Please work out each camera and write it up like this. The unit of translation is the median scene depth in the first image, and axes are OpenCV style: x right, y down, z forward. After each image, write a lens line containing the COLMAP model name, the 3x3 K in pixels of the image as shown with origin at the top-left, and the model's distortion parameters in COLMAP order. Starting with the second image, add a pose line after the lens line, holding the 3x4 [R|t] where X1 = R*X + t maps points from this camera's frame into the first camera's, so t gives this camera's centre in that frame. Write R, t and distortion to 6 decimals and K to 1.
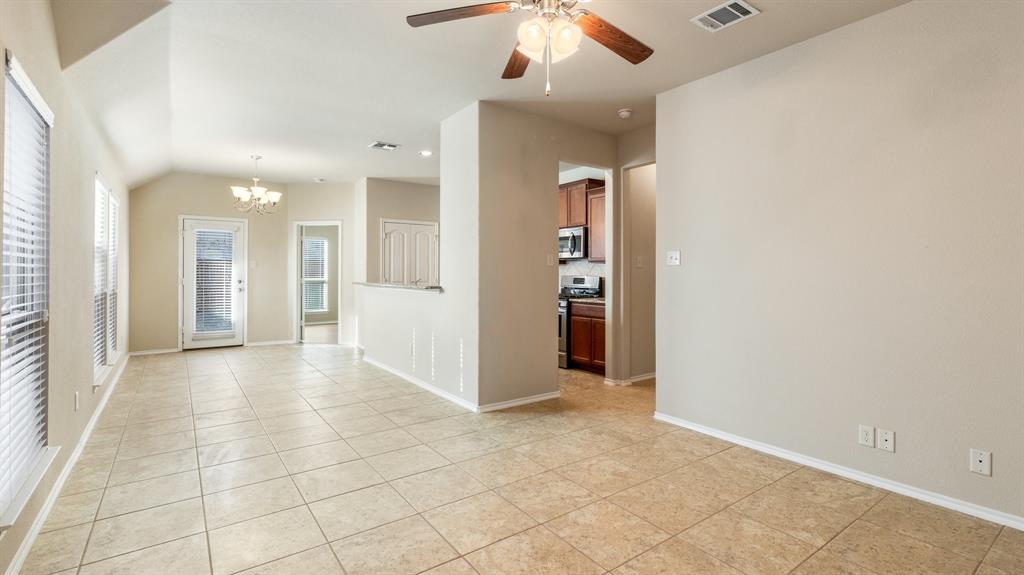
lens RADIAL K [[473.4, 0, 521.4], [0, 473.4, 271.1], [0, 0, 1]] dist [-0.000148, -0.000213]
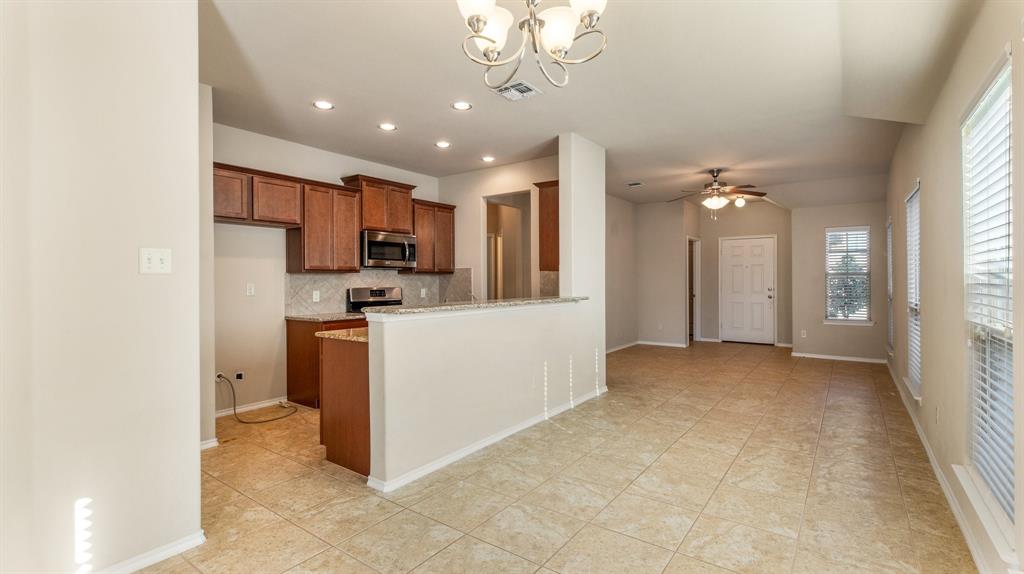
lens RADIAL K [[459.2, 0, 508.9], [0, 459.2, 280.6], [0, 0, 1]] dist [0.008221, 0.000122]
pose [[-0.290083, -0.002374, 0.956999, -0.802787], [0.001325, 0.999995, 0.002882, -0.004659], [-0.957001, 0.002104, -0.290078, 1.072018]]
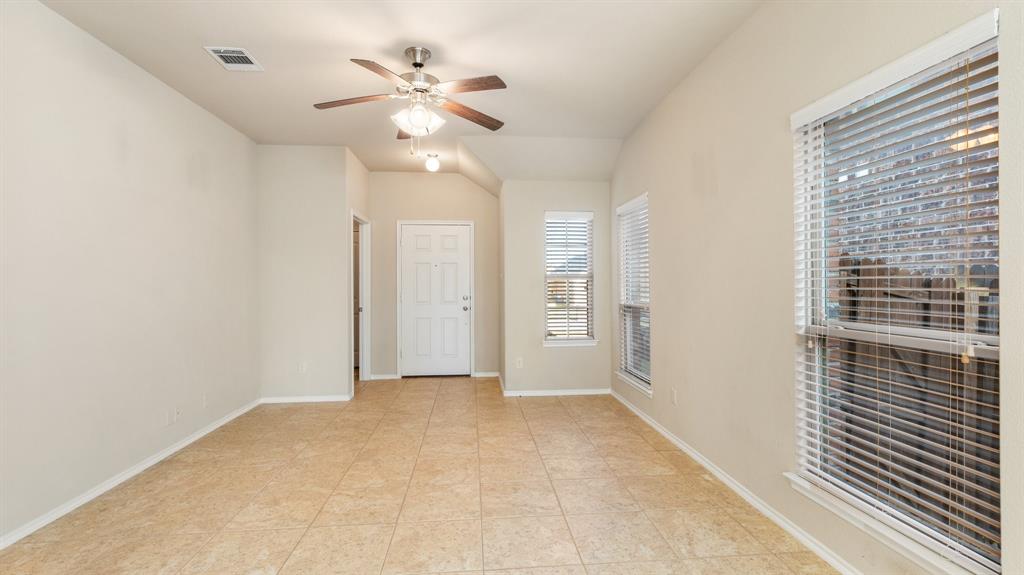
lens RADIAL K [[459.2, 0, 508.9], [0, 459.2, 281.1], [0, 0, 1]] dist [0.008221, 0.000122]
pose [[-0.849715, 0.007876, 0.527183, -0.312725], [0.003917, 0.999955, -0.008627, 0.000049], [-0.527227, -0.005266, -0.849708, 0.711728]]
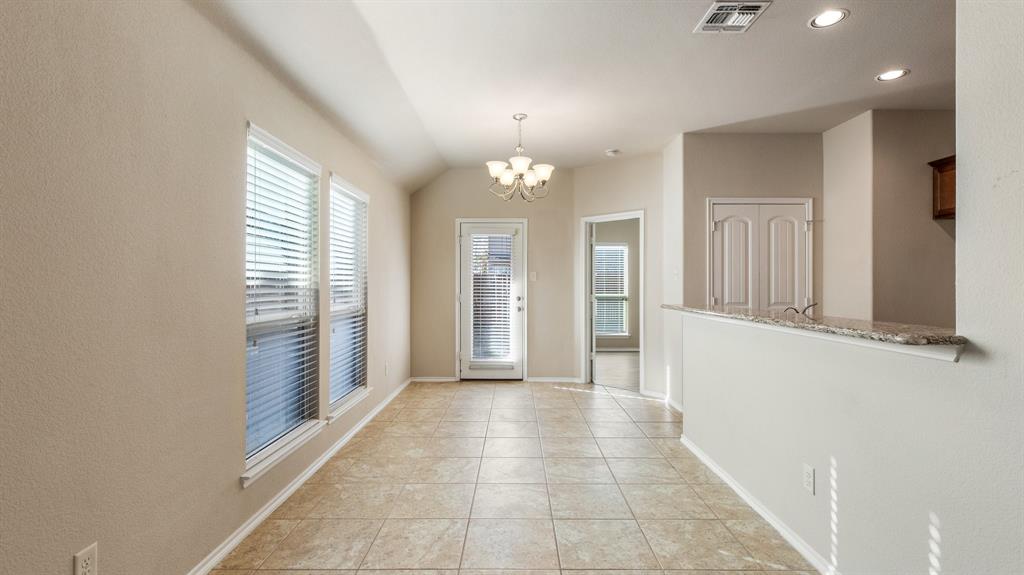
lens RADIAL K [[465.0, 0, 507.8], [0, 465.0, 282.7], [0, 0, 1]] dist [0.001307, -0.000030]
pose [[0.795127, -0.004548, -0.606426, -0.169674], [0.002509, 0.999988, -0.004210, -0.001450], [0.606438, 0.001826, 0.795129, 0.454122]]
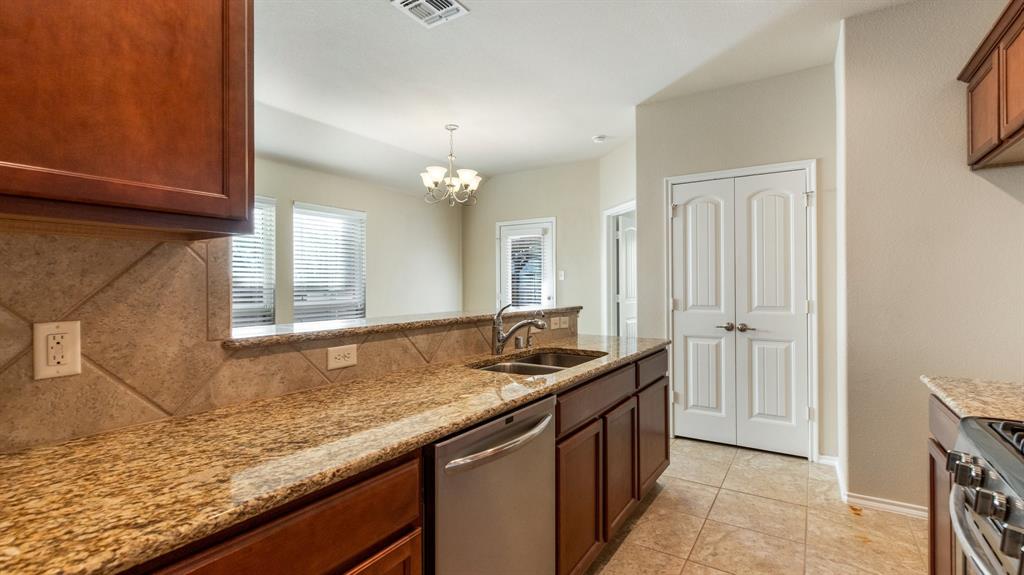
lens RADIAL K [[465.0, 0, 507.8], [0, 465.0, 282.7], [0, 0, 1]] dist [0.001307, -0.000030]
pose [[0.336134, -0.008309, -0.941777, 0.134115], [0.007769, 0.999952, -0.006049, 0.001090], [0.941782, -0.005284, 0.336183, 0.824295]]
